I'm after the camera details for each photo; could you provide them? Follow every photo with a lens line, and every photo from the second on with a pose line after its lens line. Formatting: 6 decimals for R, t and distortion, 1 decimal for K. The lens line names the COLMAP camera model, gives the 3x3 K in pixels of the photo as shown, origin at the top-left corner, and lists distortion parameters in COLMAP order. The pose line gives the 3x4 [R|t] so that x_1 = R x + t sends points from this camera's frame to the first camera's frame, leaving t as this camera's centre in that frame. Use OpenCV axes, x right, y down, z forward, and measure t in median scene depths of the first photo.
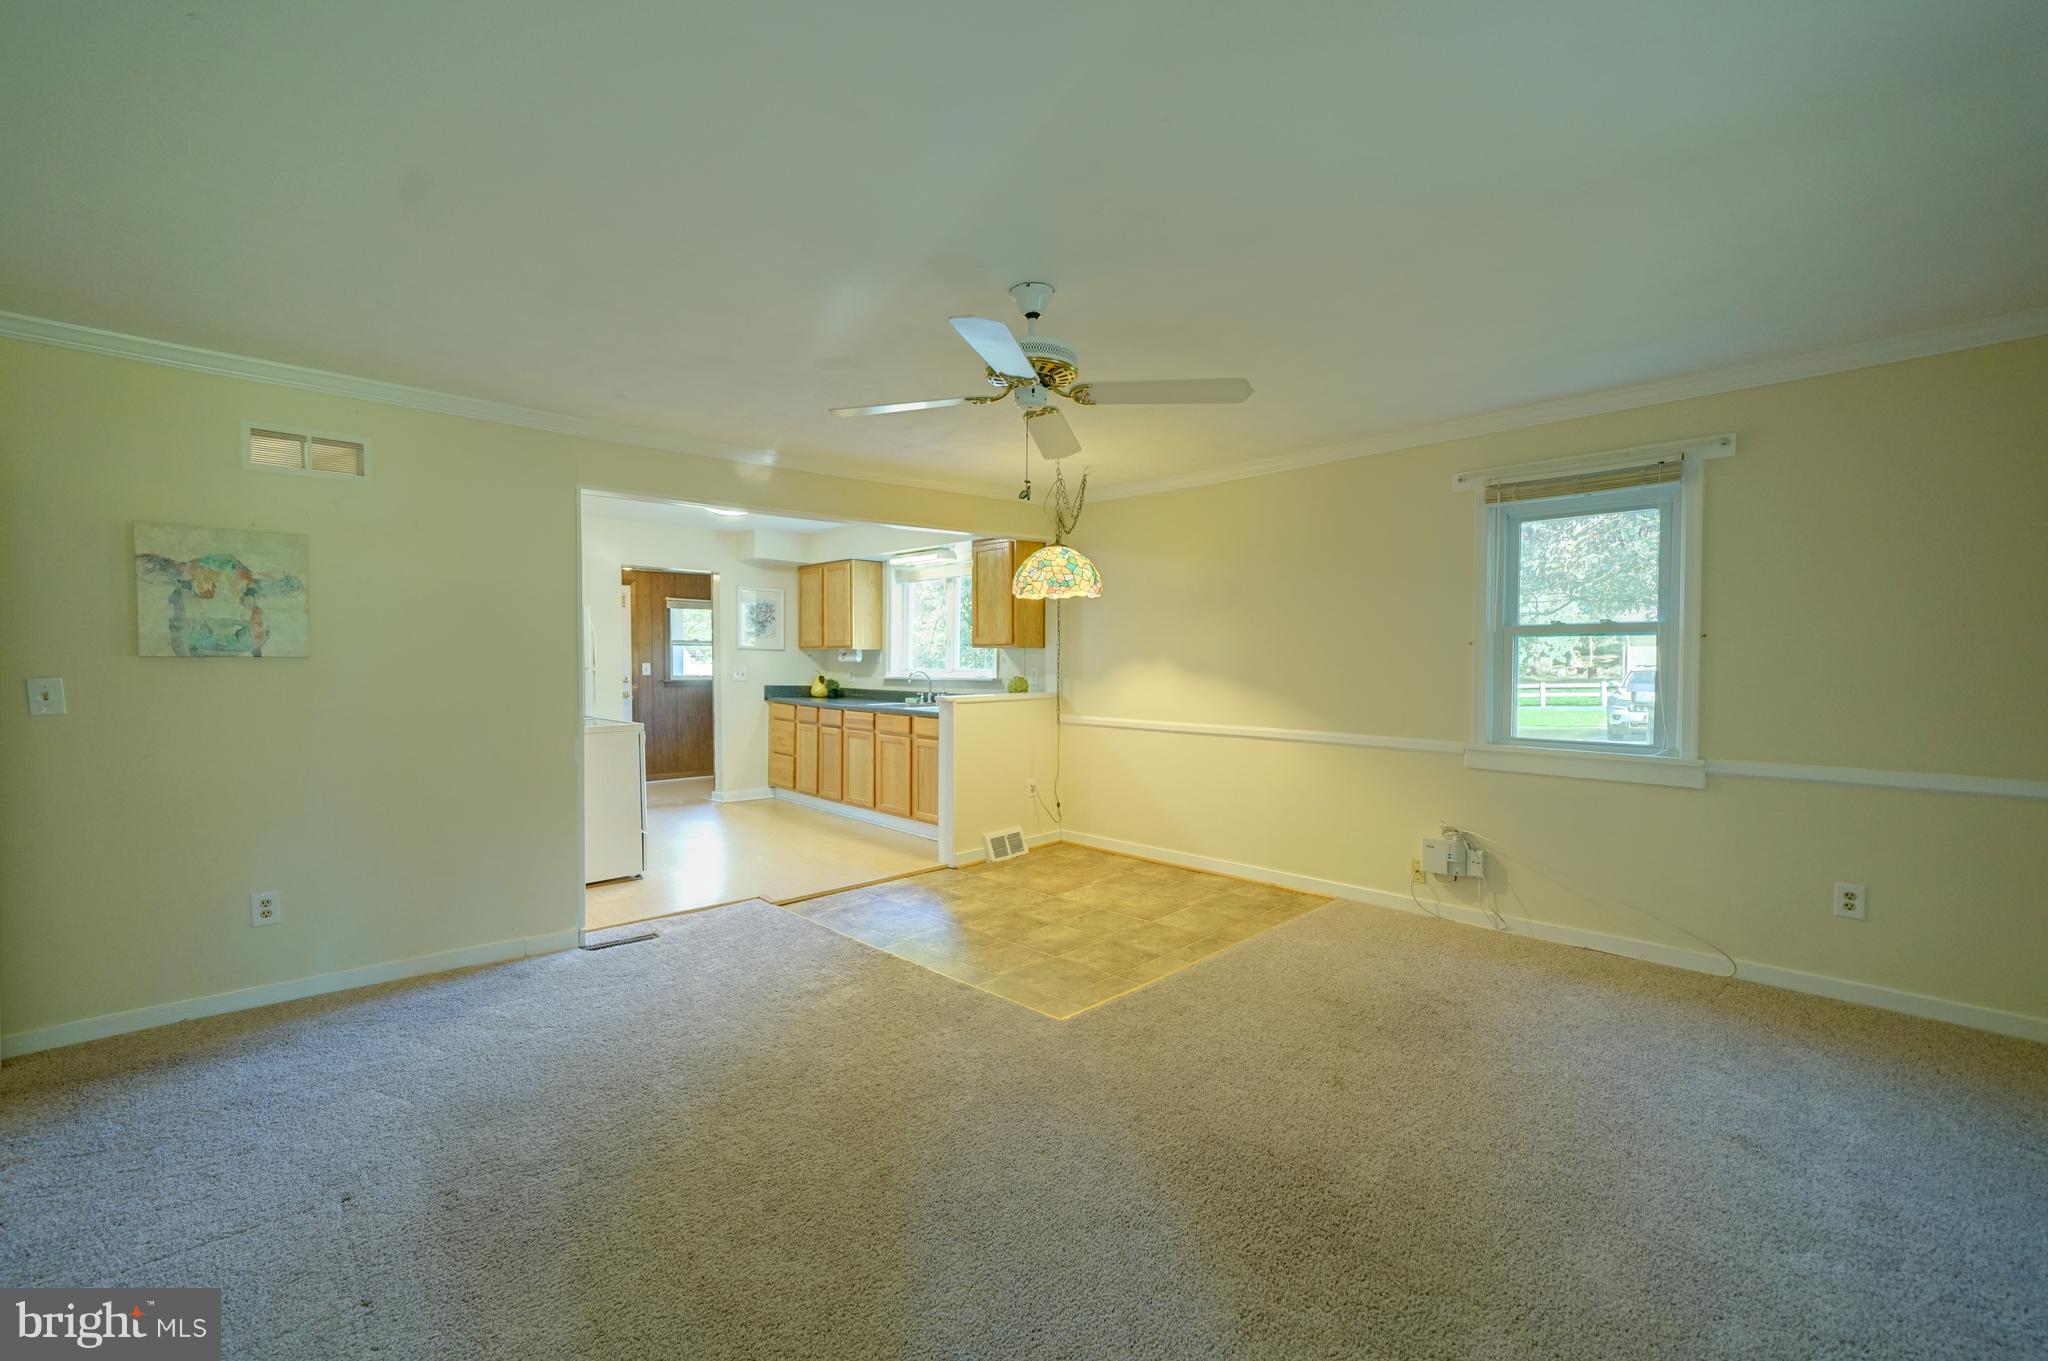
lens RADIAL K [[897.8, 0, 981.8], [0, 897.8, 667.4], [0, 0, 1]] dist [0.006397, 0.005168]
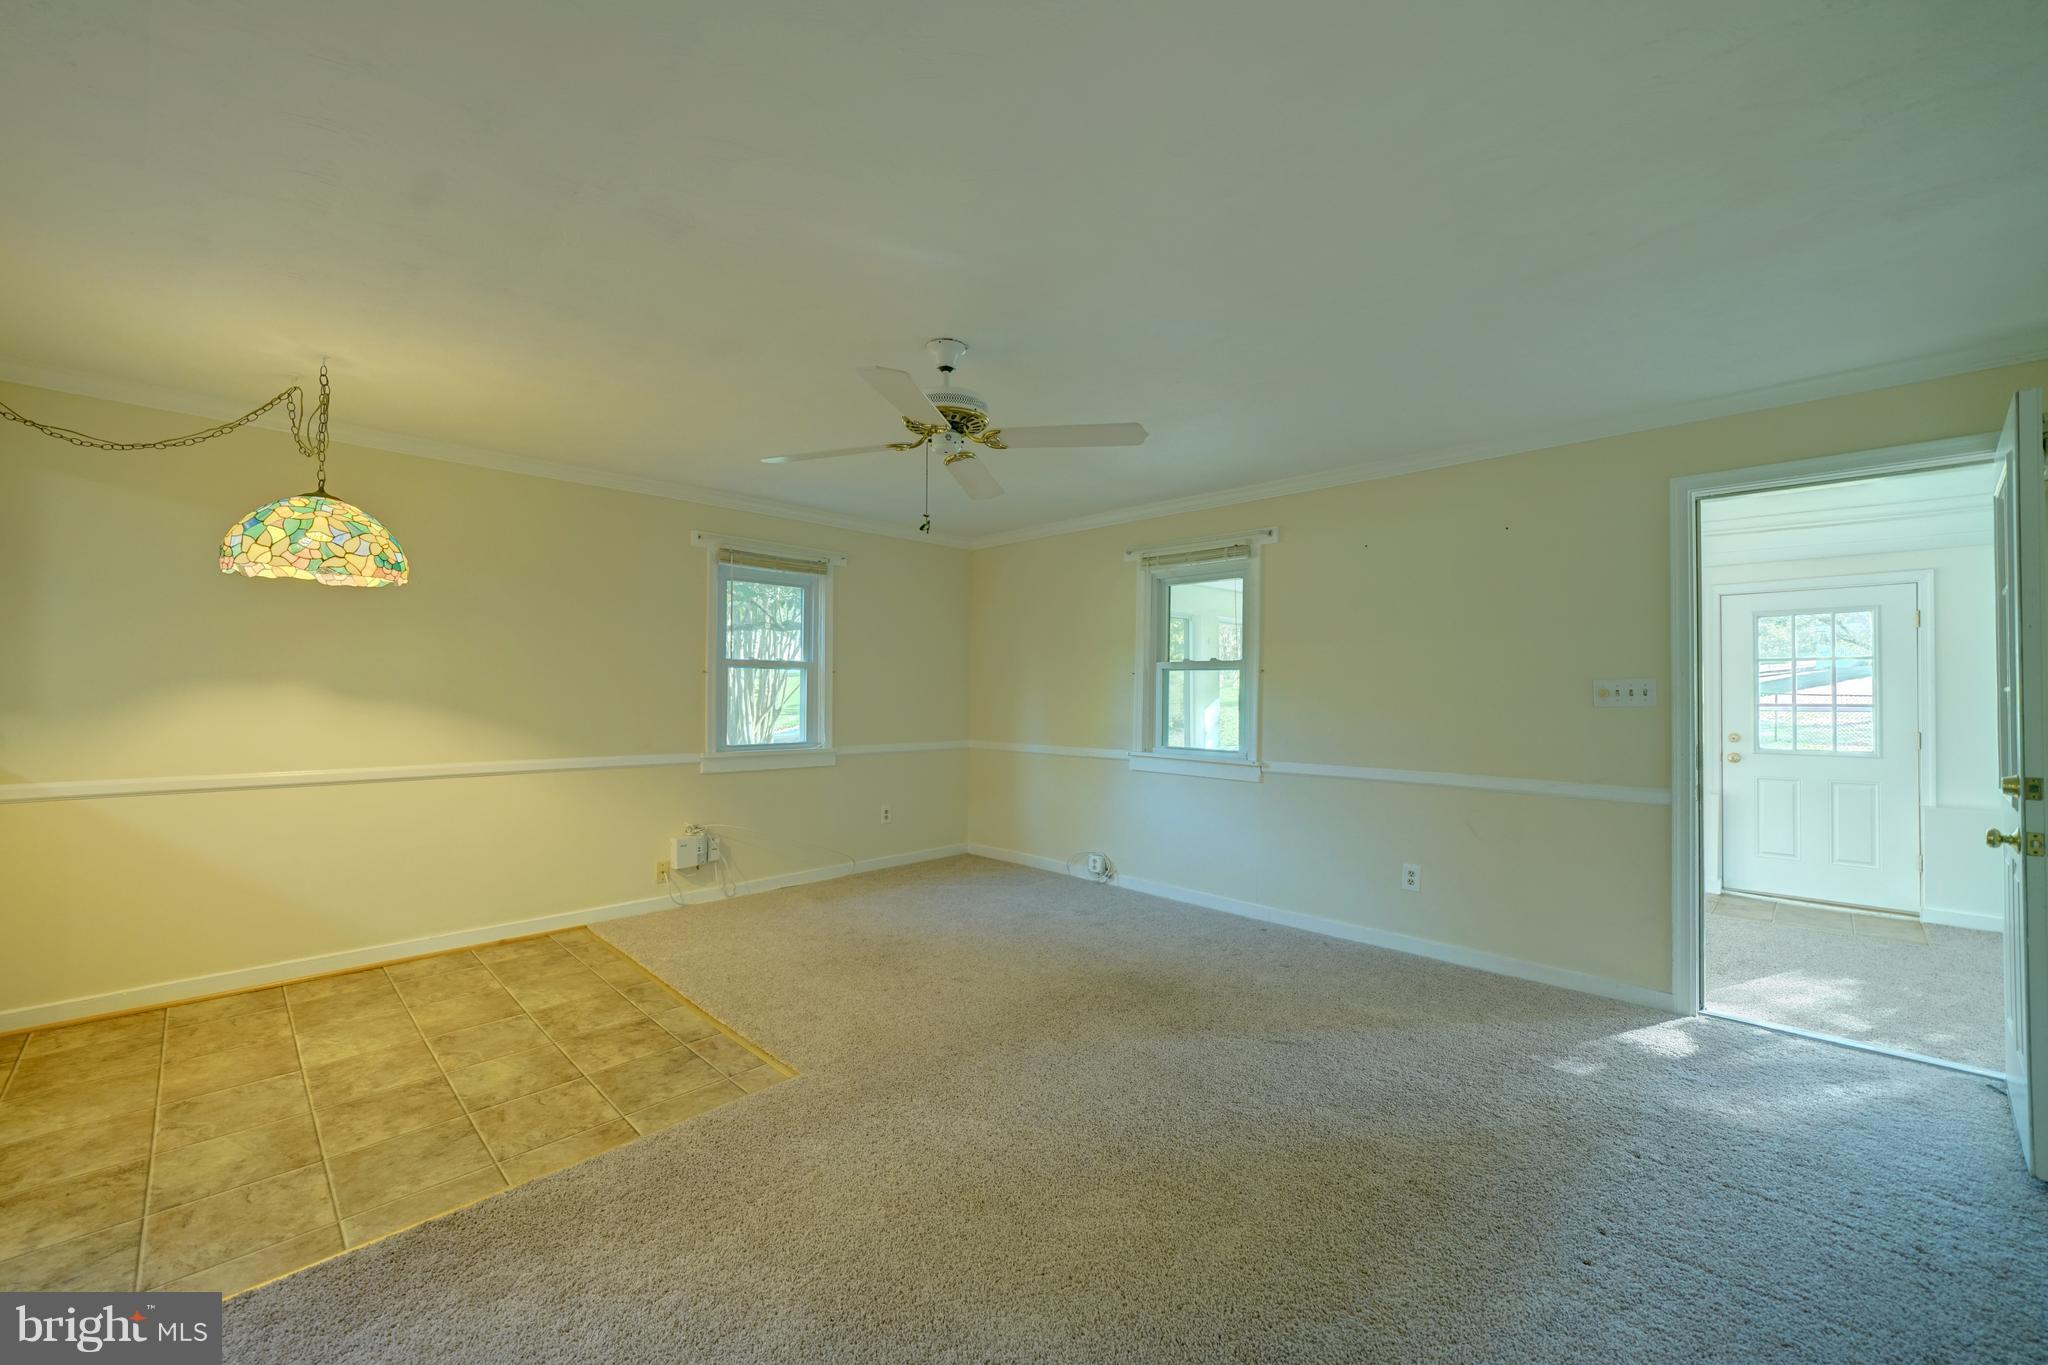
lens RADIAL K [[807.5, 0, 1038.4], [0, 807.5, 668.1], [0, 0, 1]] dist [-0.004566, 0.001157]
pose [[-0.071410, 0.028856, 0.997030, -0.391766], [0.004666, 0.999580, -0.028596, 0.001190], [-0.997436, 0.002610, -0.071515, 0.418444]]
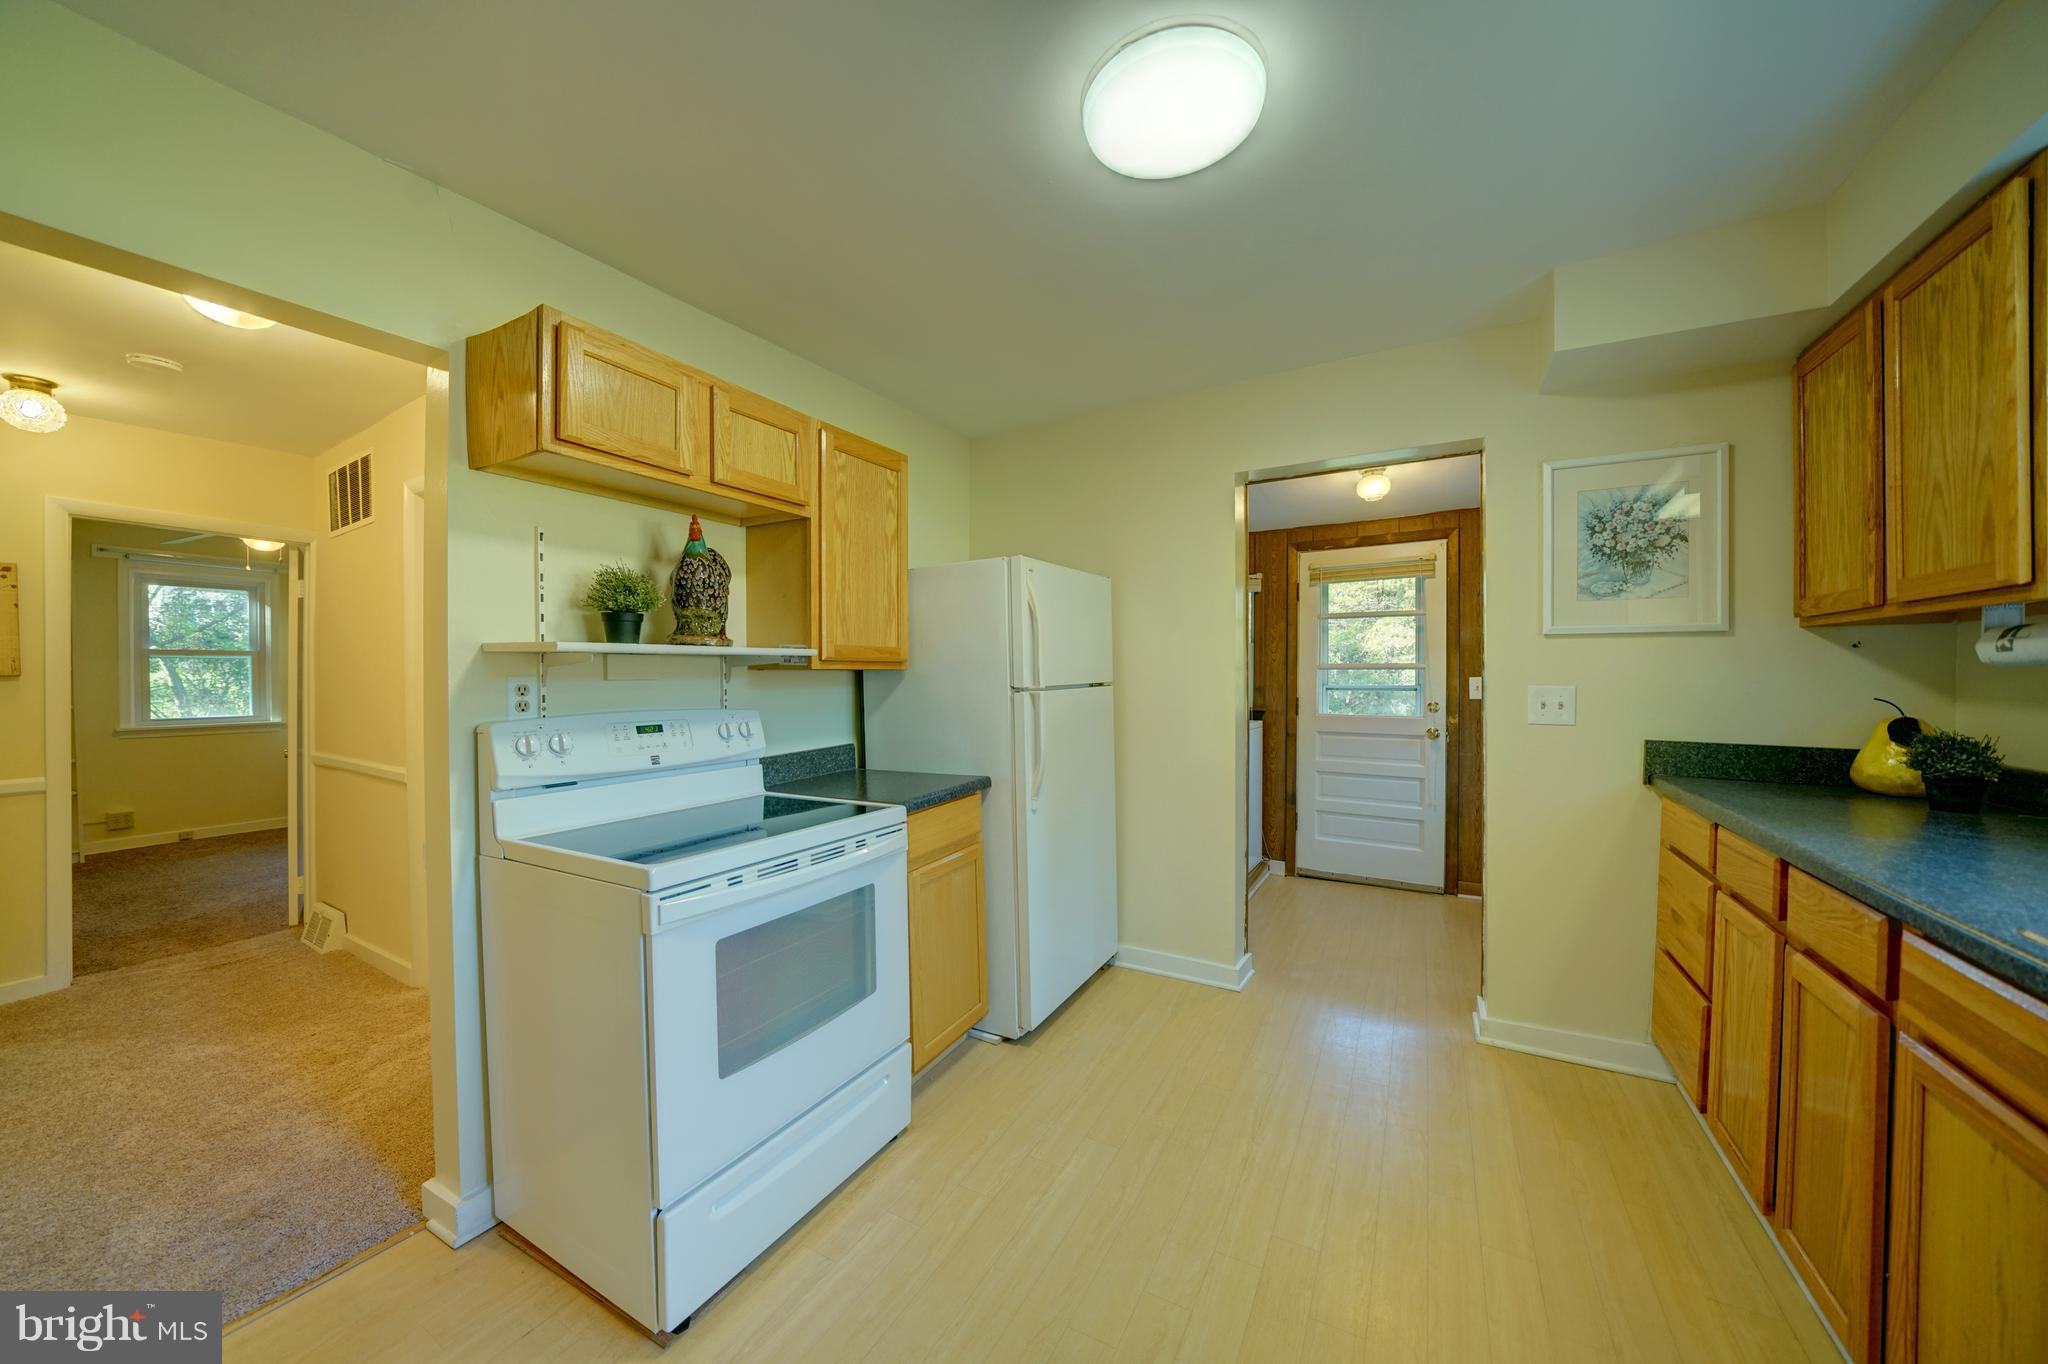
lens RADIAL K [[707.6, 0, 1035.6], [0, 707.6, 685.6], [0, 0, 1]] dist [-0.026161, 0.003691]
pose [[0.330867, 0.005878, -0.943659, -0.089211], [-0.003842, 0.999981, 0.004881, -0.000795], [0.943670, 0.002010, 0.330883, 0.875475]]
